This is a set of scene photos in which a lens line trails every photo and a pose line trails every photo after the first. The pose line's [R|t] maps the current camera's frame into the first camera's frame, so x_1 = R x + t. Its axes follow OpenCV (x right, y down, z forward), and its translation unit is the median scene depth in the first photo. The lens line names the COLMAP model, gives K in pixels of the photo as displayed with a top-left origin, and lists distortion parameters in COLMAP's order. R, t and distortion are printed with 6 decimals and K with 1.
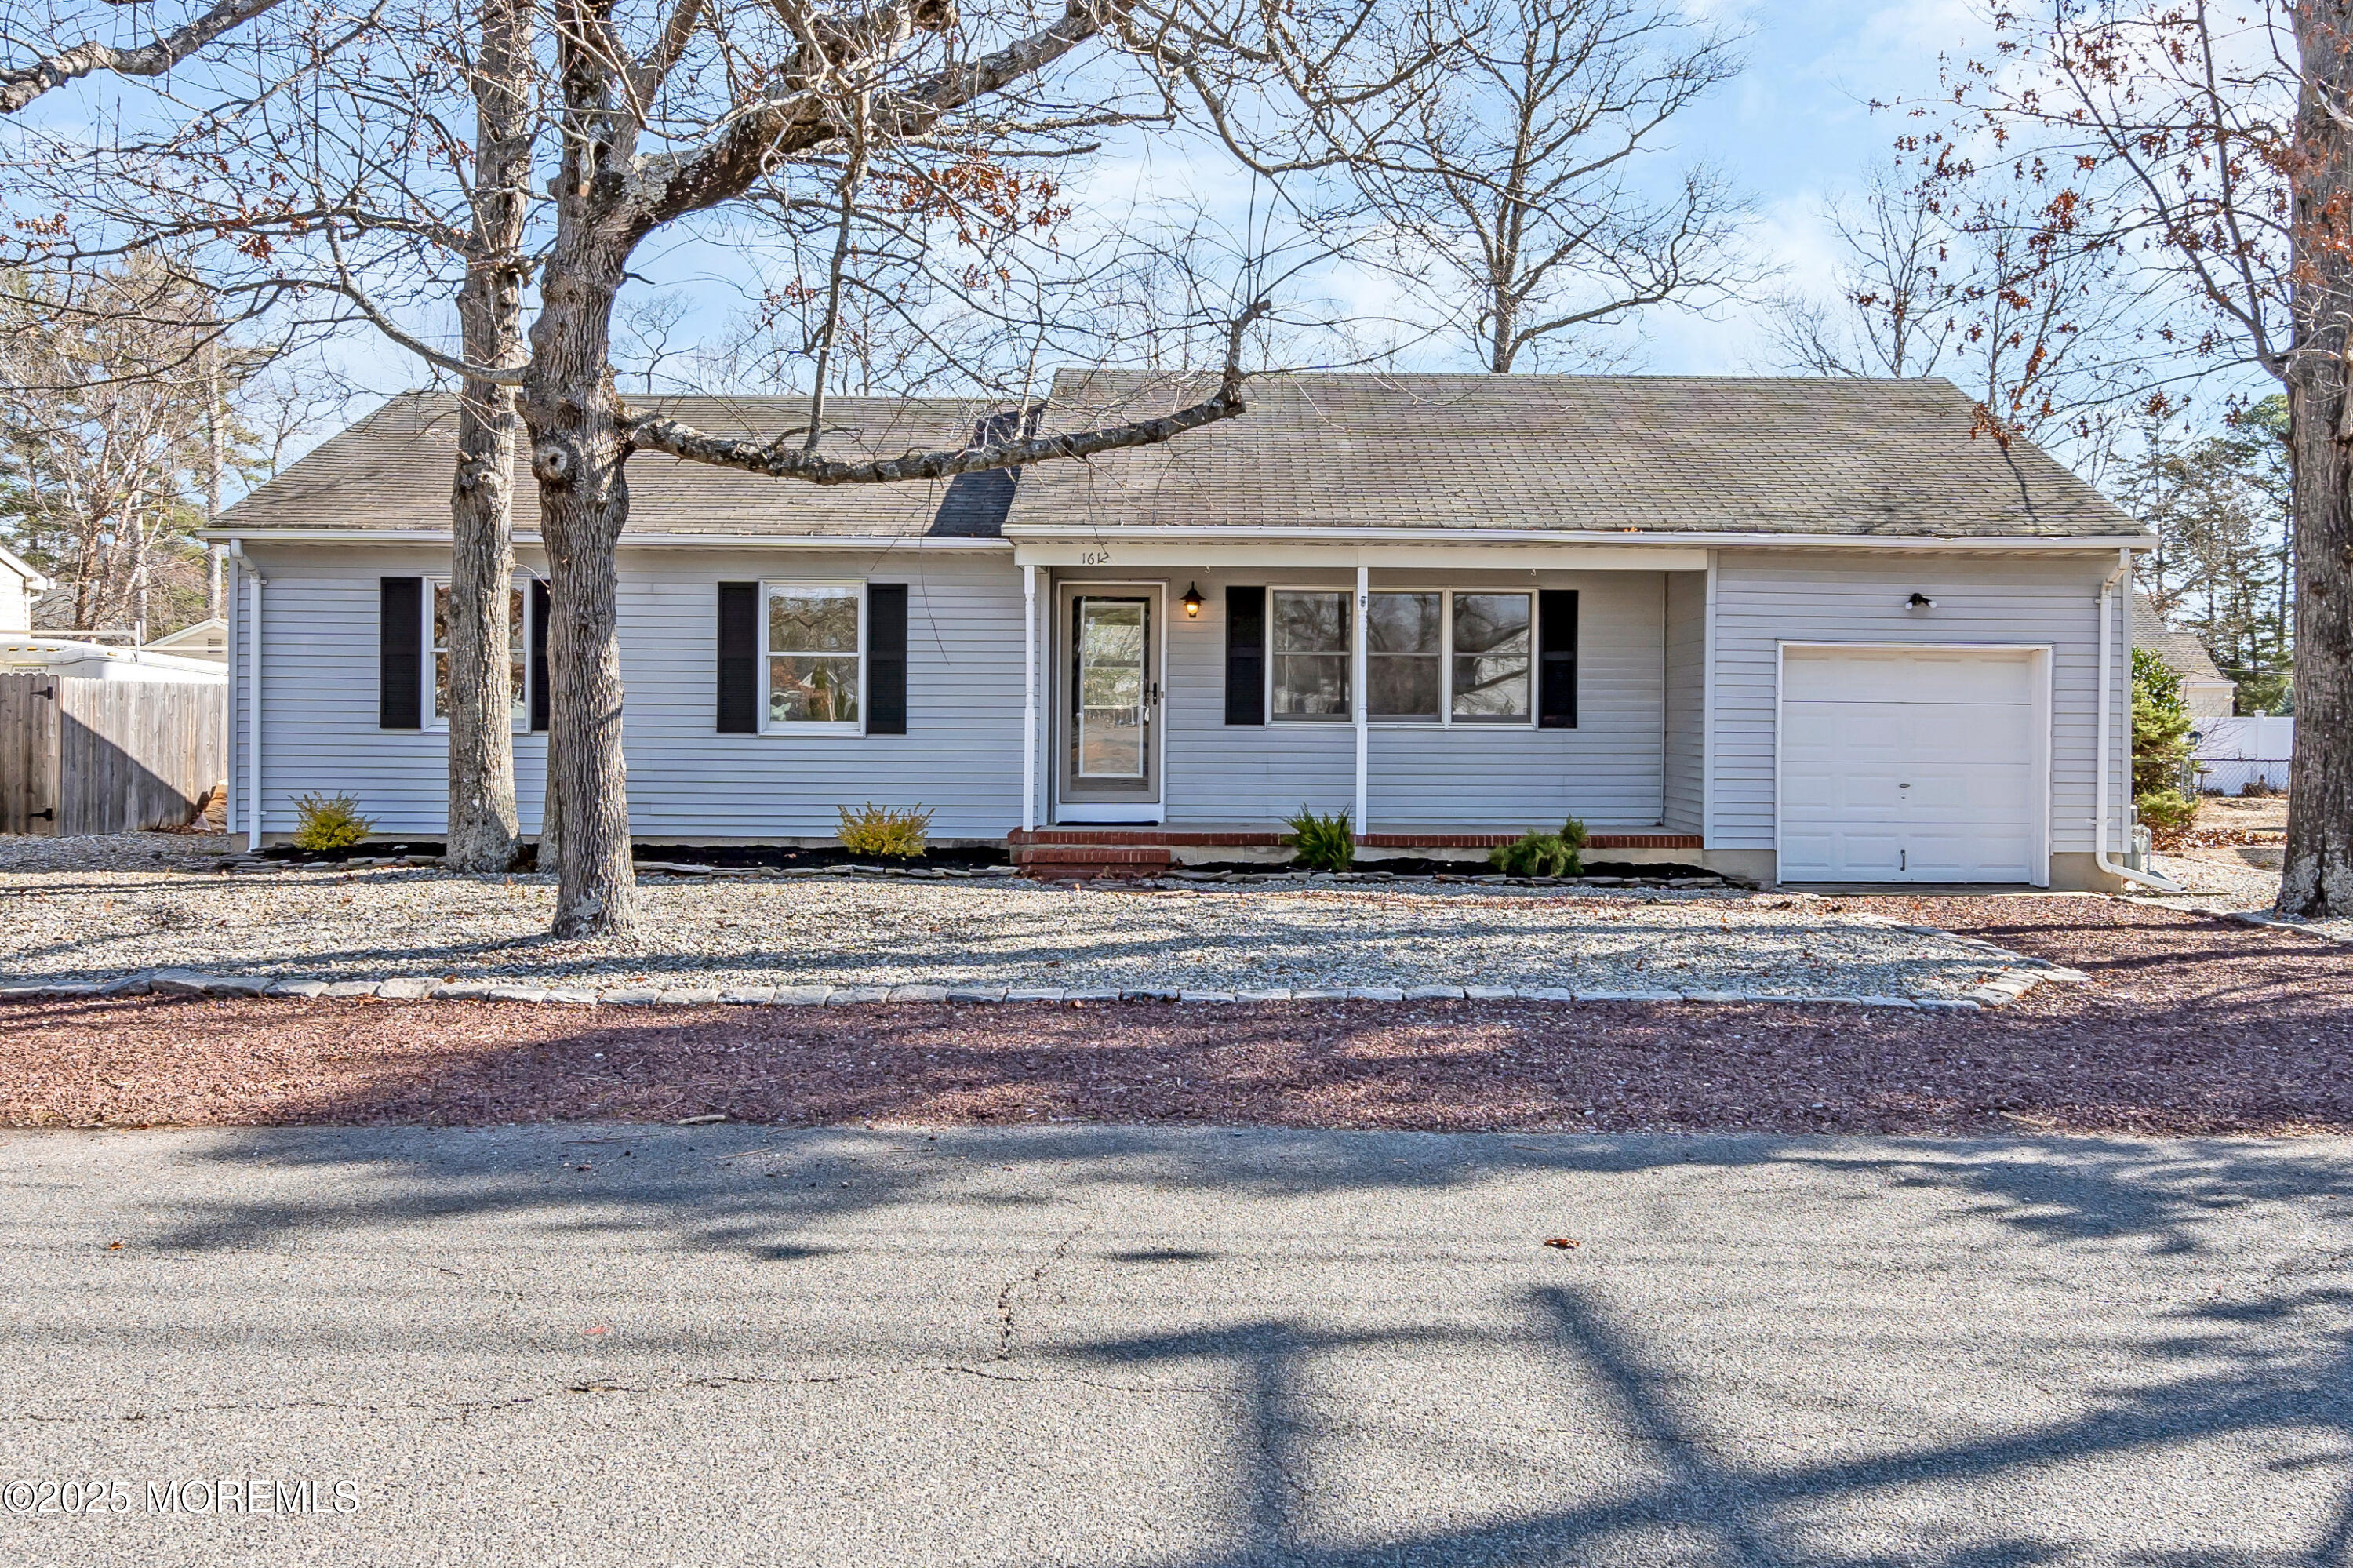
lens RADIAL K [[1084.8, 0, 1178.6], [0, 1084.8, 716.4], [0, 0, 1]] dist [-0.000859, -0.000110]
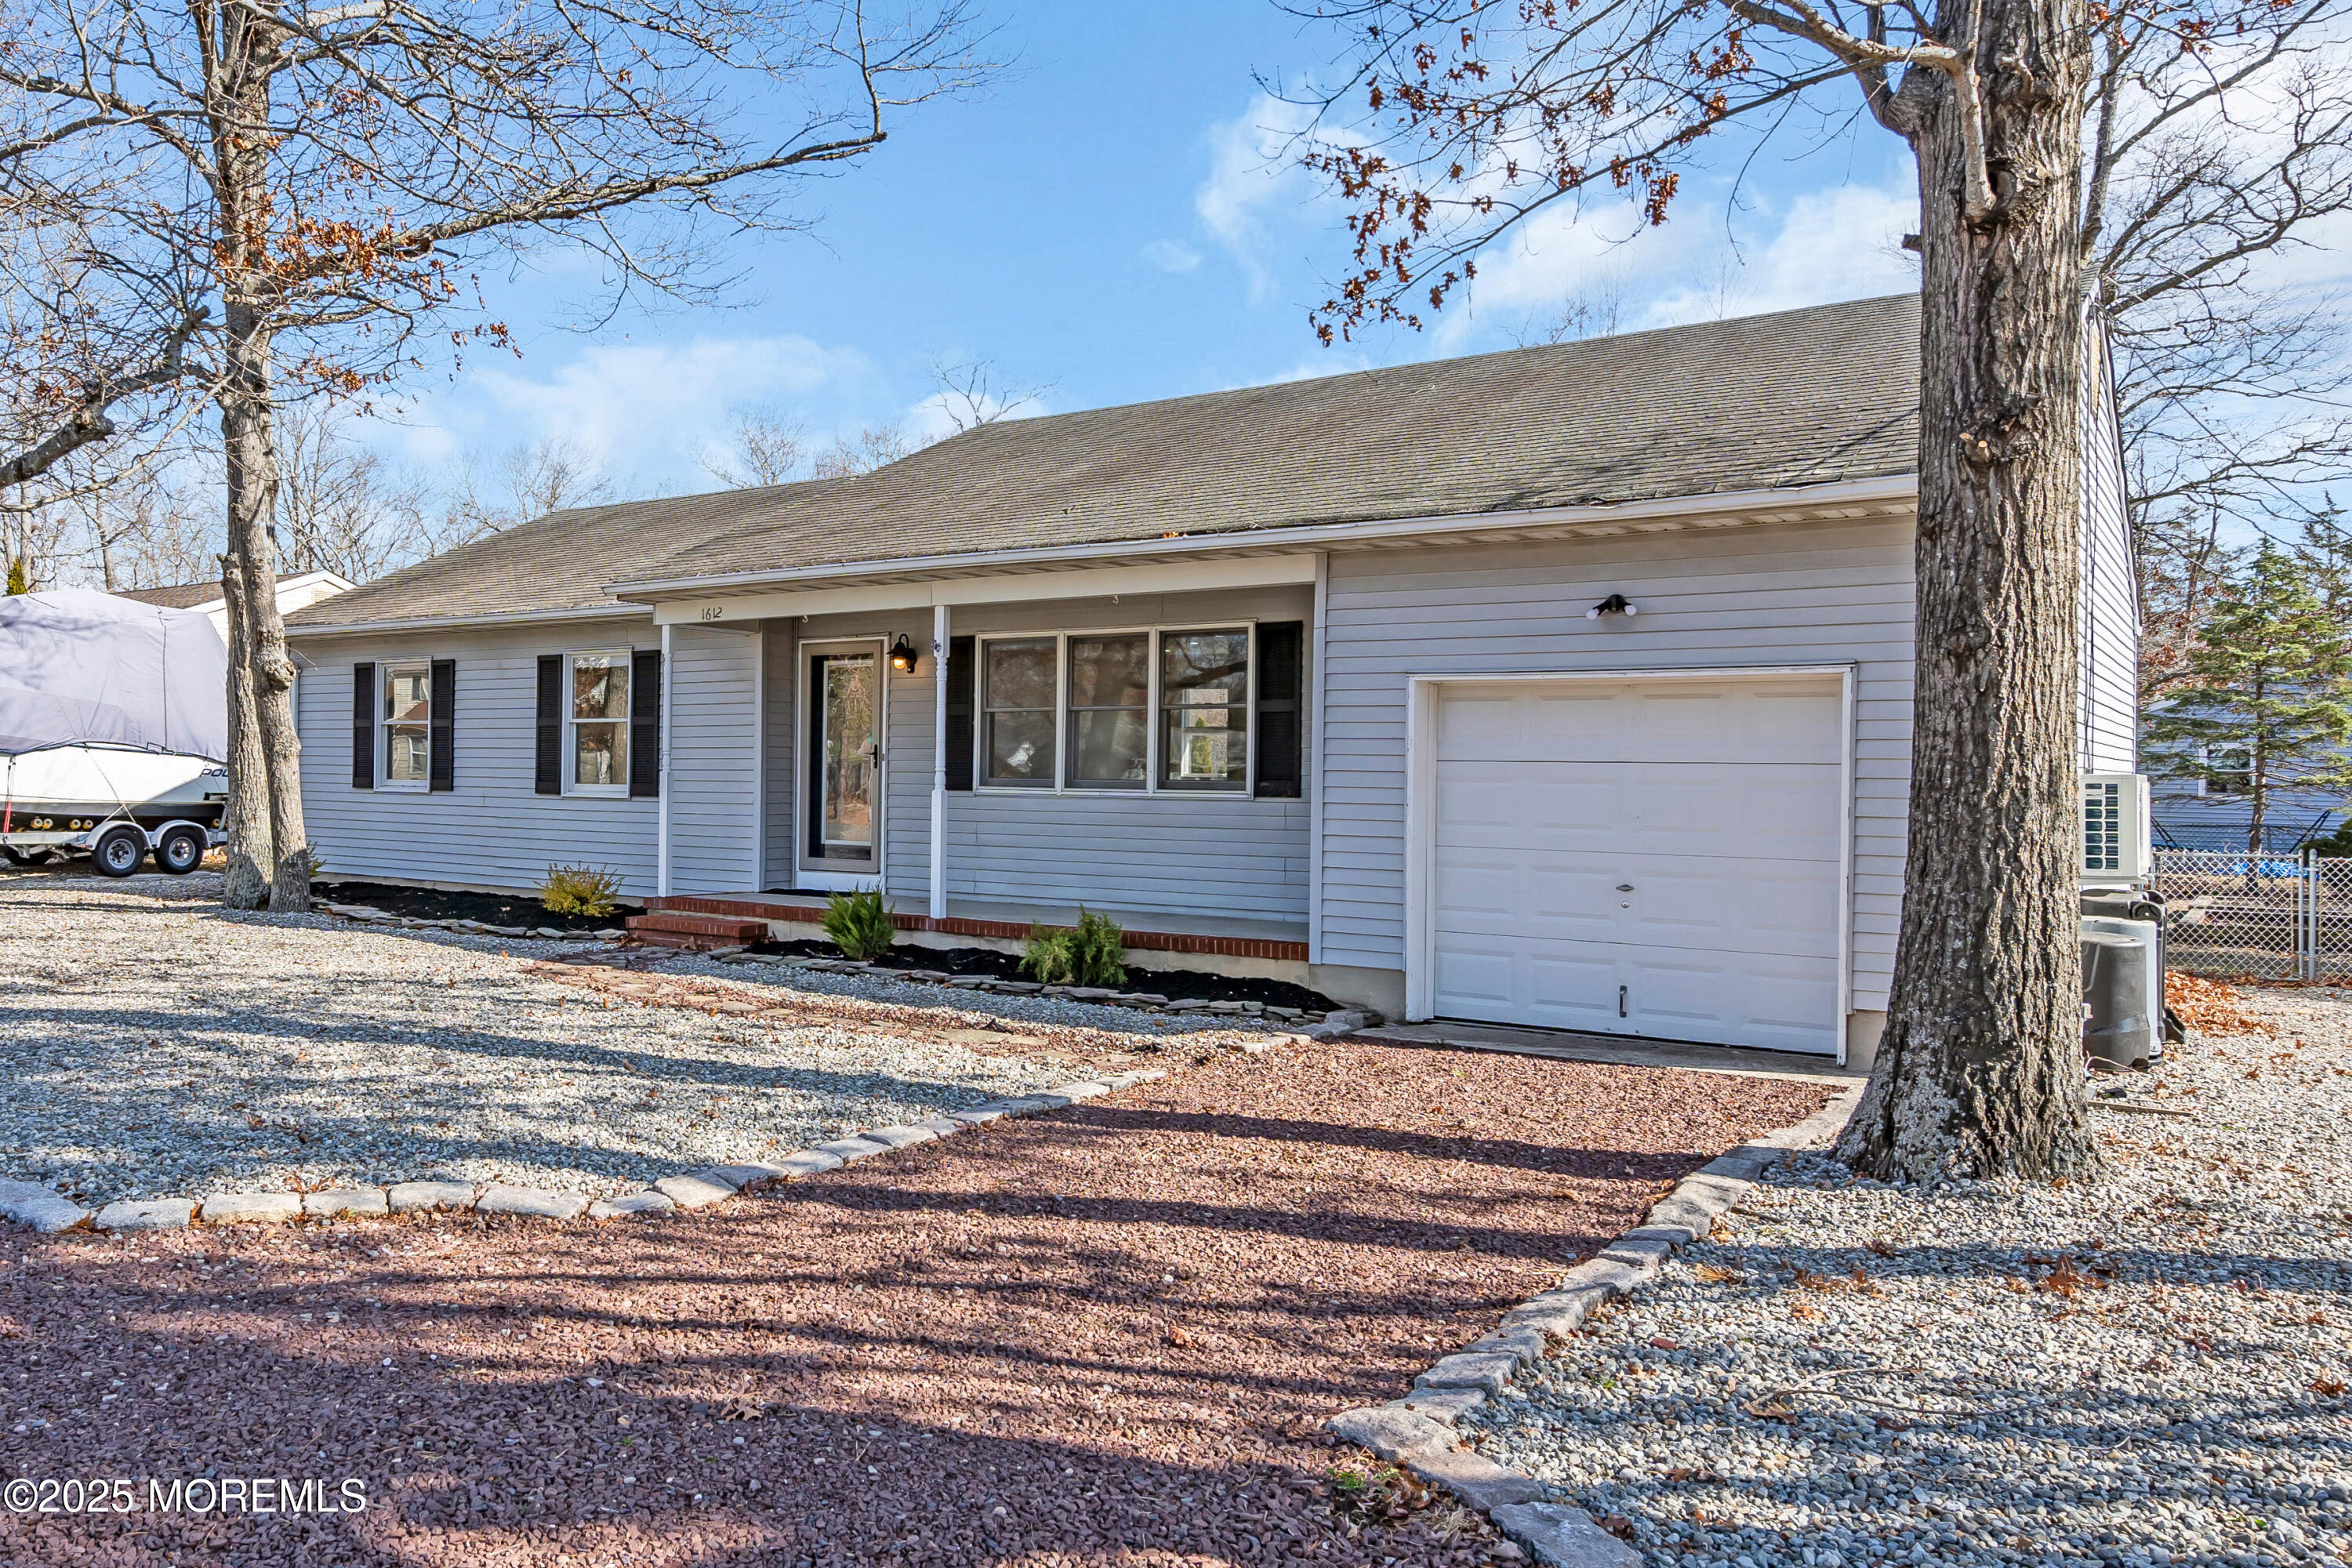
lens RADIAL K [[1074.8, 0, 1182.9], [0, 1074.8, 779.7], [0, 0, 1]] dist [-0.000036, 0.000349]
pose [[0.919156, 0.004081, -0.393873, 0.636473], [-0.007588, 0.999944, -0.007346, 0.004402], [0.393821, 0.009741, 0.919136, 0.275478]]
